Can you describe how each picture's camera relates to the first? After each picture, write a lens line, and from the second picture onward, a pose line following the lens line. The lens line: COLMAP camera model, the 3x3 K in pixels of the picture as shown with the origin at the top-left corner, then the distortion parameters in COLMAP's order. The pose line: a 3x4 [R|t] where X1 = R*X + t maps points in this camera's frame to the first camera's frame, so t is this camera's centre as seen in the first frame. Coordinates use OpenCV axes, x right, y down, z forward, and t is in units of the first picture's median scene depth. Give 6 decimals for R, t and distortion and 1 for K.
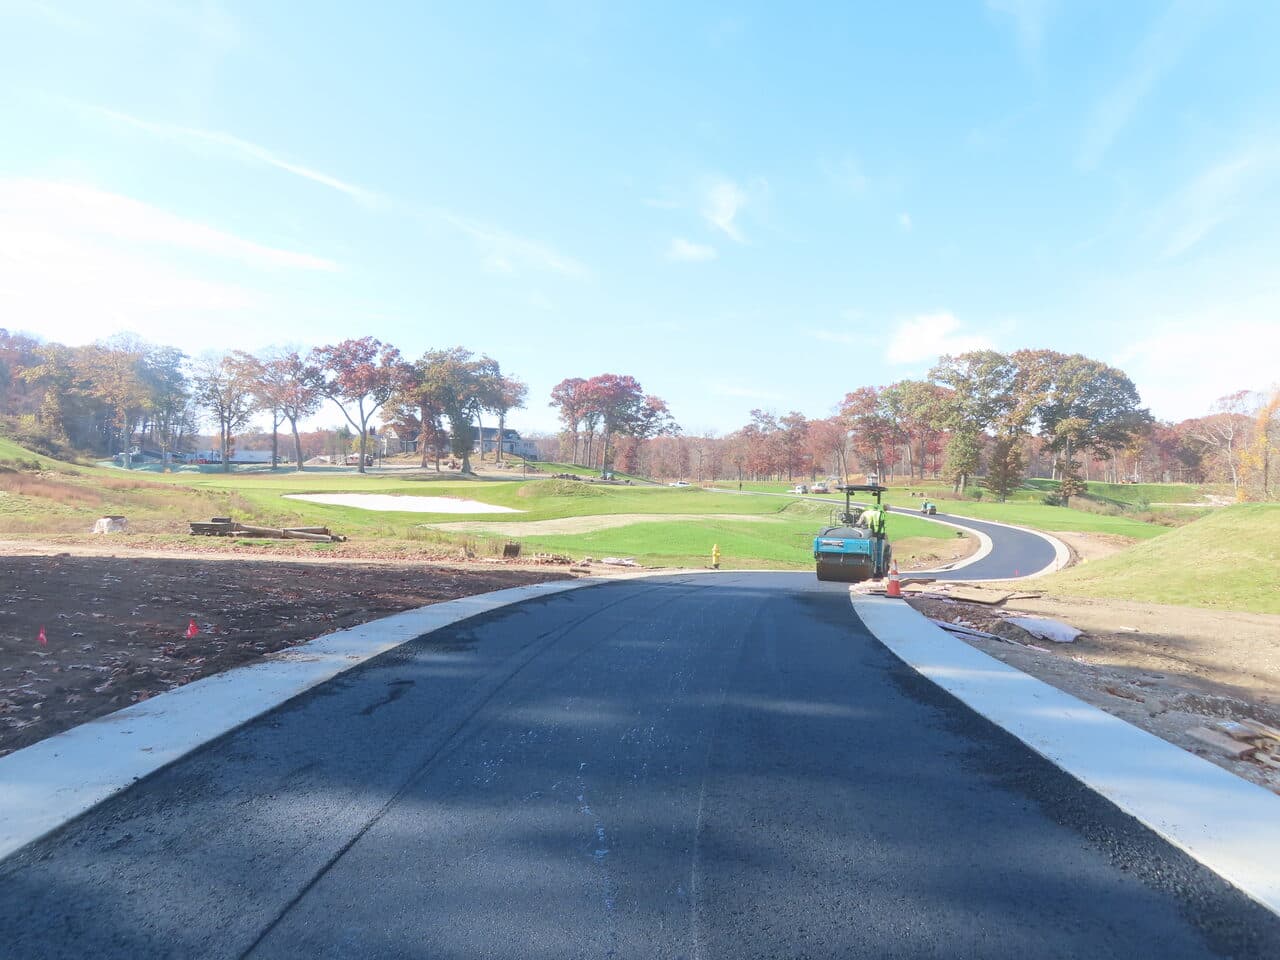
lens RADIAL K [[927.1, 0, 642.9], [0, 927.1, 491.8], [0, 0, 1]] dist [-0.012910, 0.011748]
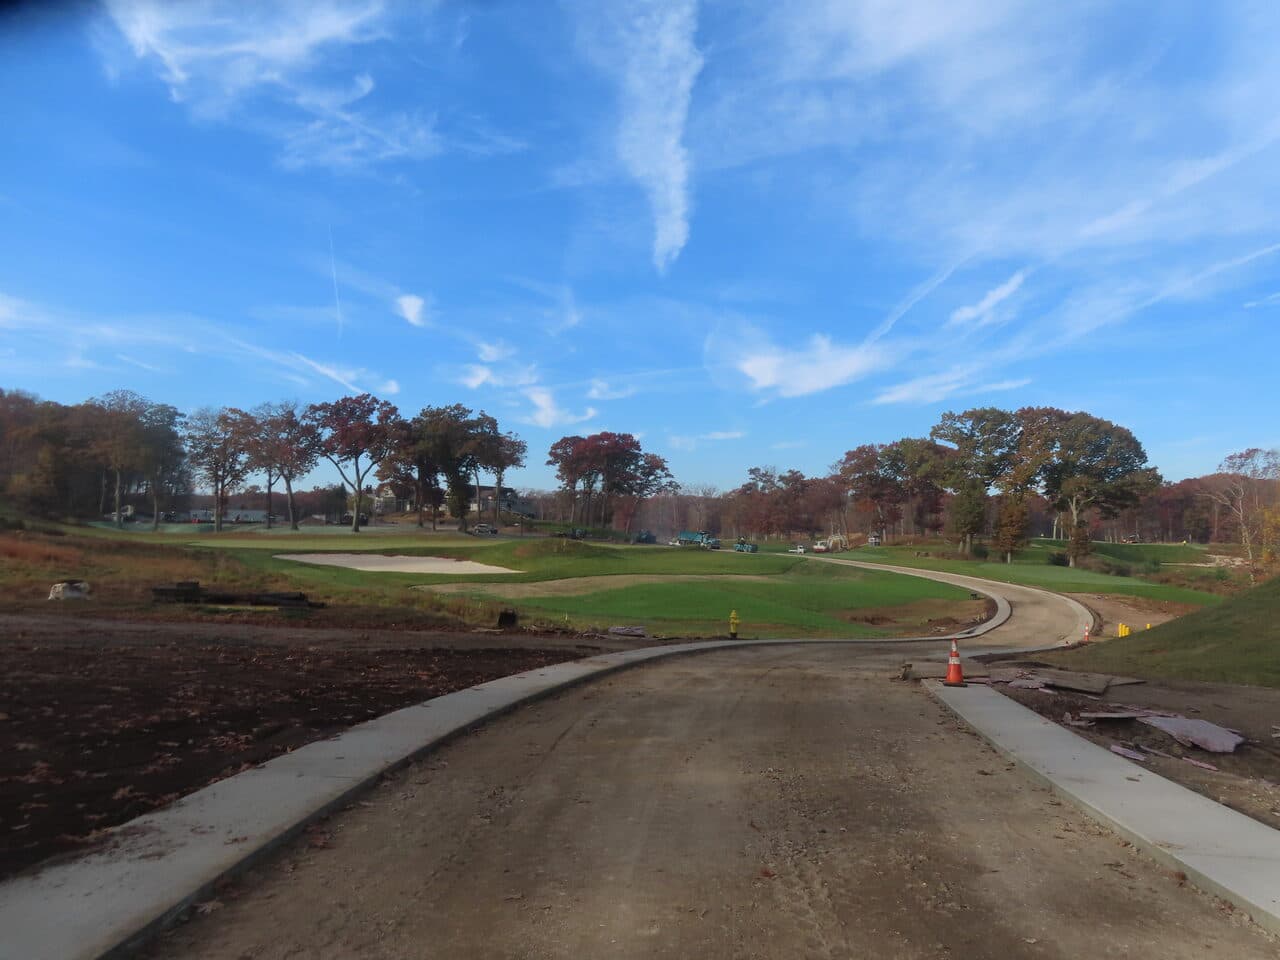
lens RADIAL K [[927.1, 0, 640.7], [0, 927.1, 487.2], [0, 0, 1]] dist [-0.012910, 0.011748]
pose [[1.000000, 0.000334, 0.000589, -0.002421], [-0.000293, 0.997635, -0.068729, -0.000365], [-0.000611, 0.068729, 0.997635, 0.017672]]
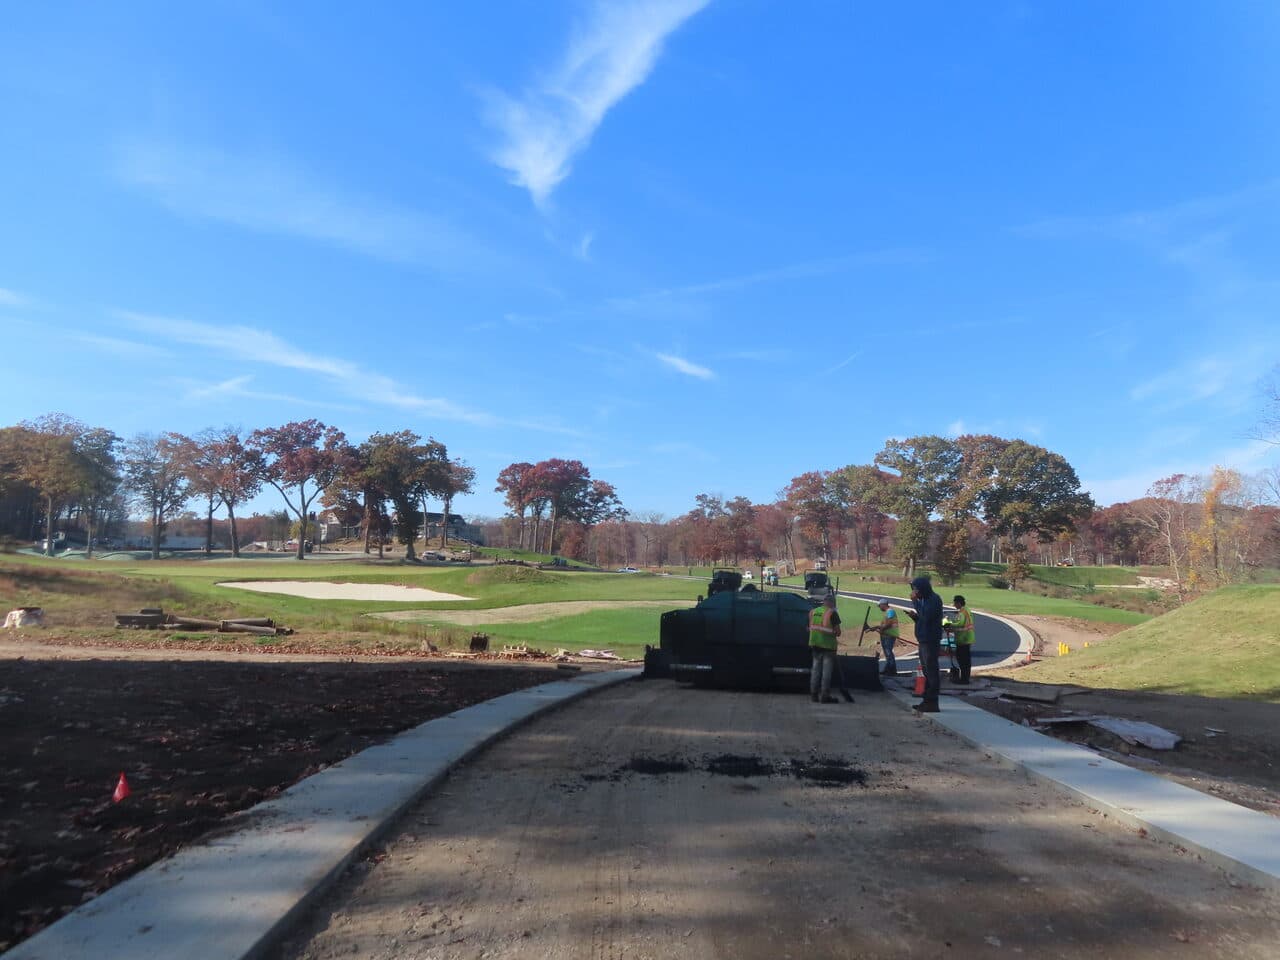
lens RADIAL K [[927.1, 0, 643.1], [0, 927.1, 484.1], [0, 0, 1]] dist [-0.012910, 0.011748]
pose [[0.998136, 0.000446, 0.061031, -0.006464], [0.005668, 0.994974, -0.099978, -0.000027], [-0.060769, 0.100137, 0.993116, 0.012411]]
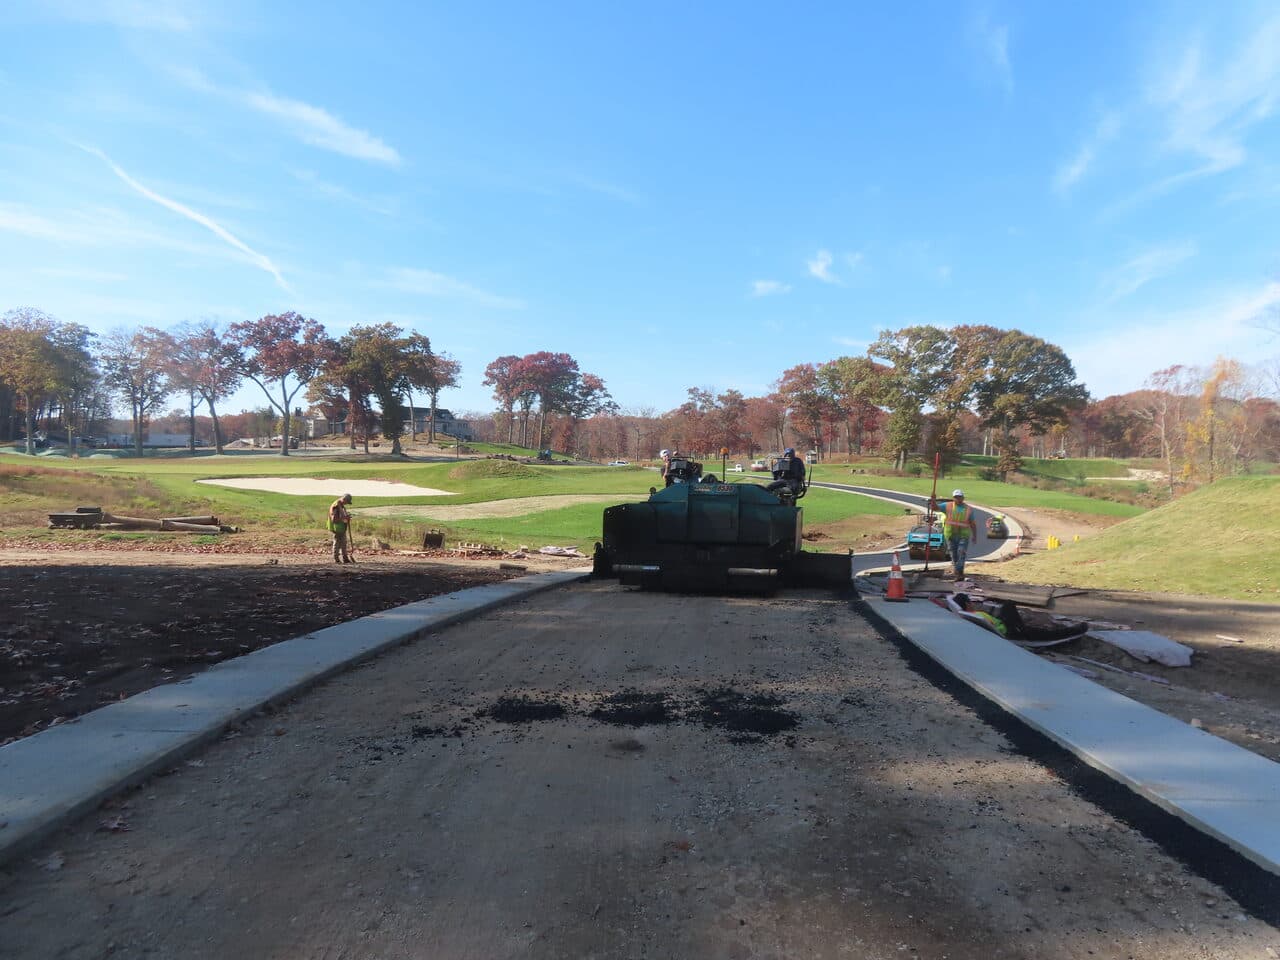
lens RADIAL K [[927.1, 0, 641.7], [0, 927.1, 491.1], [0, 0, 1]] dist [-0.012910, 0.011748]
pose [[0.997737, -0.012744, 0.066025, -0.001052], [0.011374, 0.999713, 0.021090, 0.000315], [-0.066275, -0.020291, 0.997595, 0.023983]]
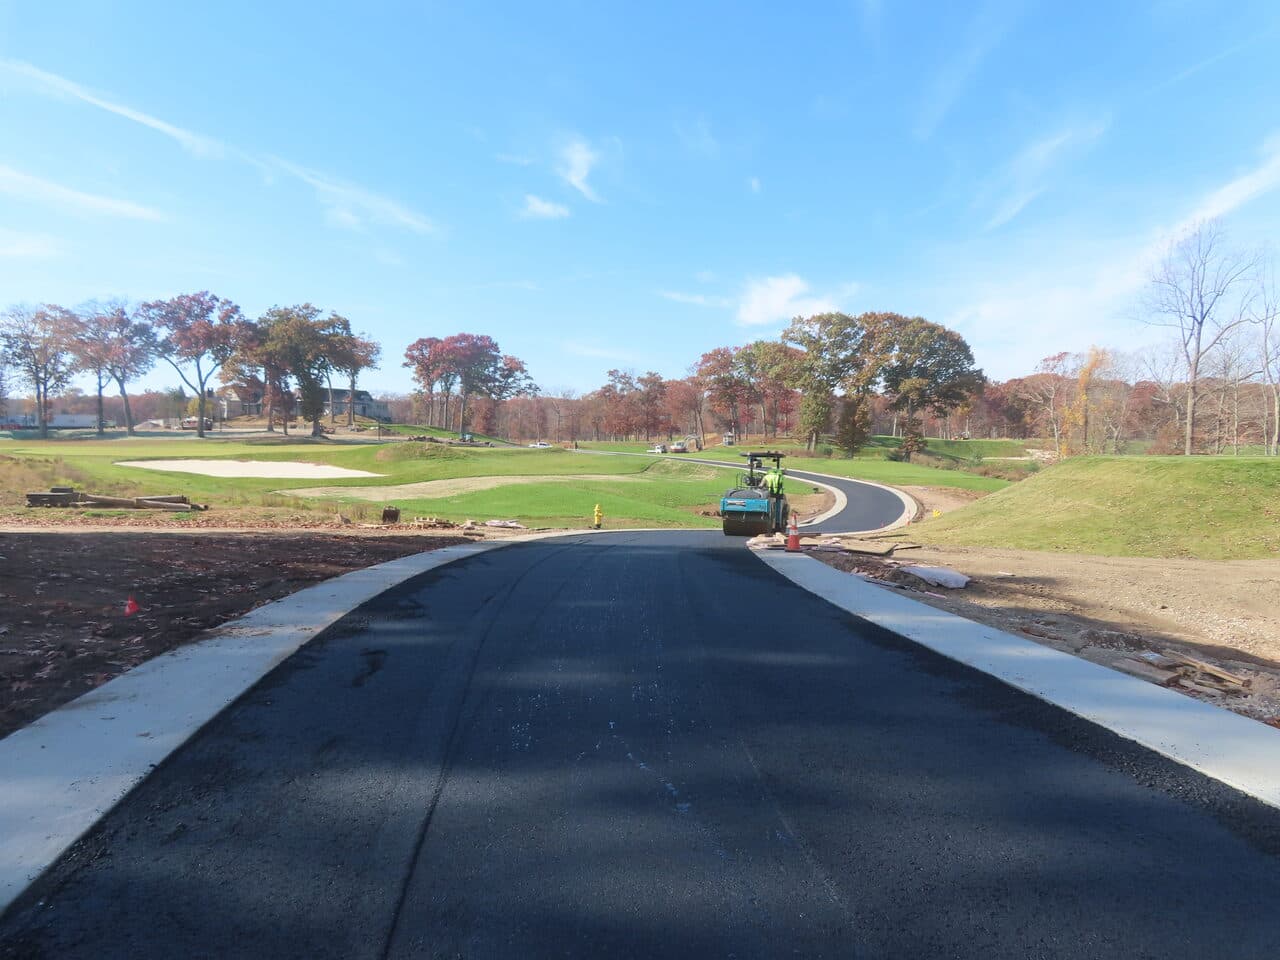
lens RADIAL K [[927.1, 0, 644.6], [0, 927.1, 485.6], [0, 0, 1]] dist [-0.012910, 0.011748]
pose [[0.987779, -0.018863, 0.154716, -0.005028], [0.013337, 0.999238, 0.036674, 0.000019], [-0.155290, -0.034162, 0.987278, 0.000350]]
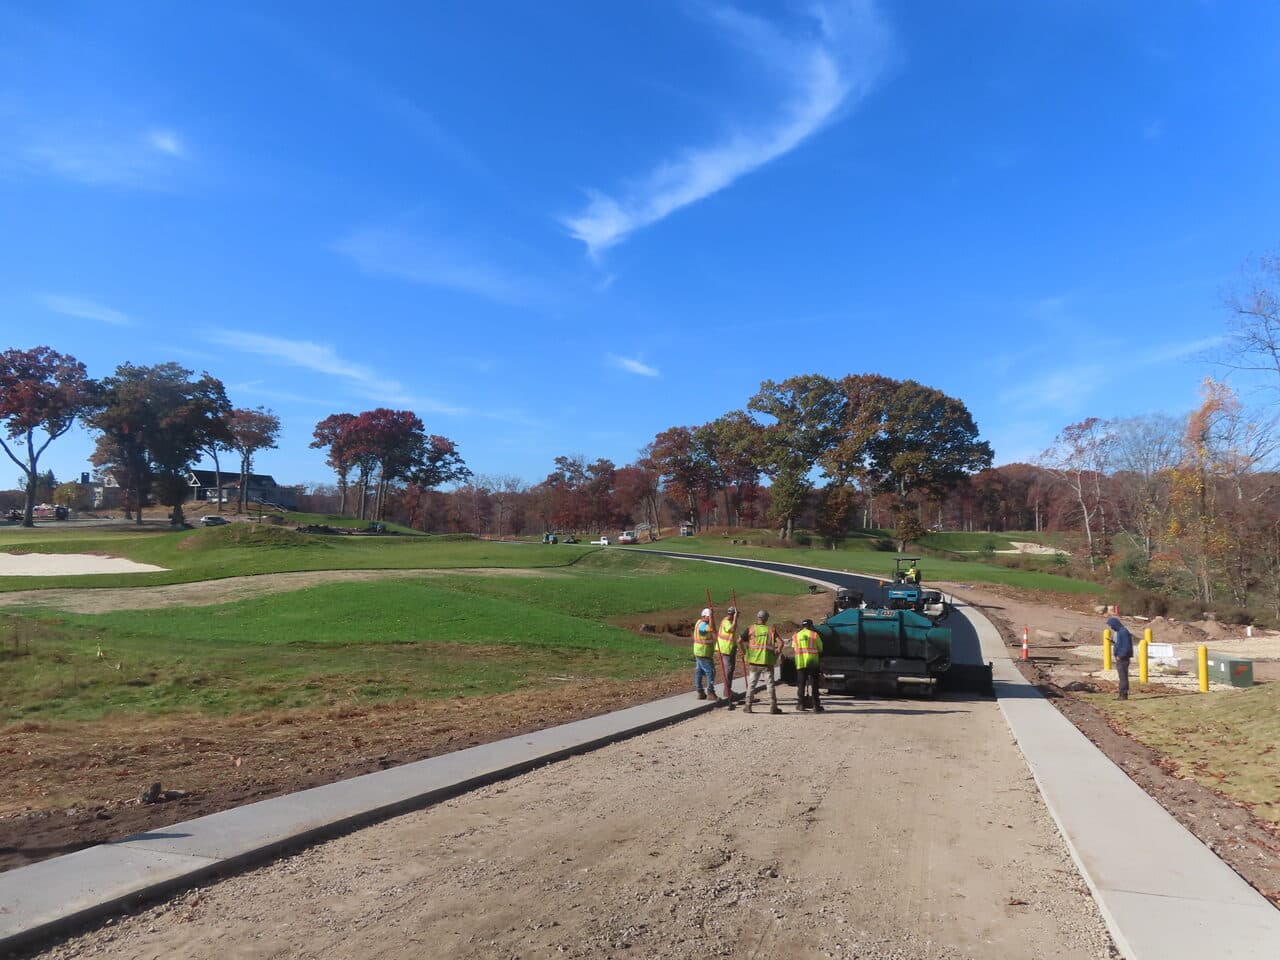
lens RADIAL K [[927.1, 0, 635.2], [0, 927.1, 490.9], [0, 0, 1]] dist [-0.012910, 0.011748]
pose [[0.981971, -0.006067, 0.188934, 0.039972], [0.018153, 0.997892, -0.062305, 0.006881], [-0.188158, 0.064611, 0.980011, 0.176528]]
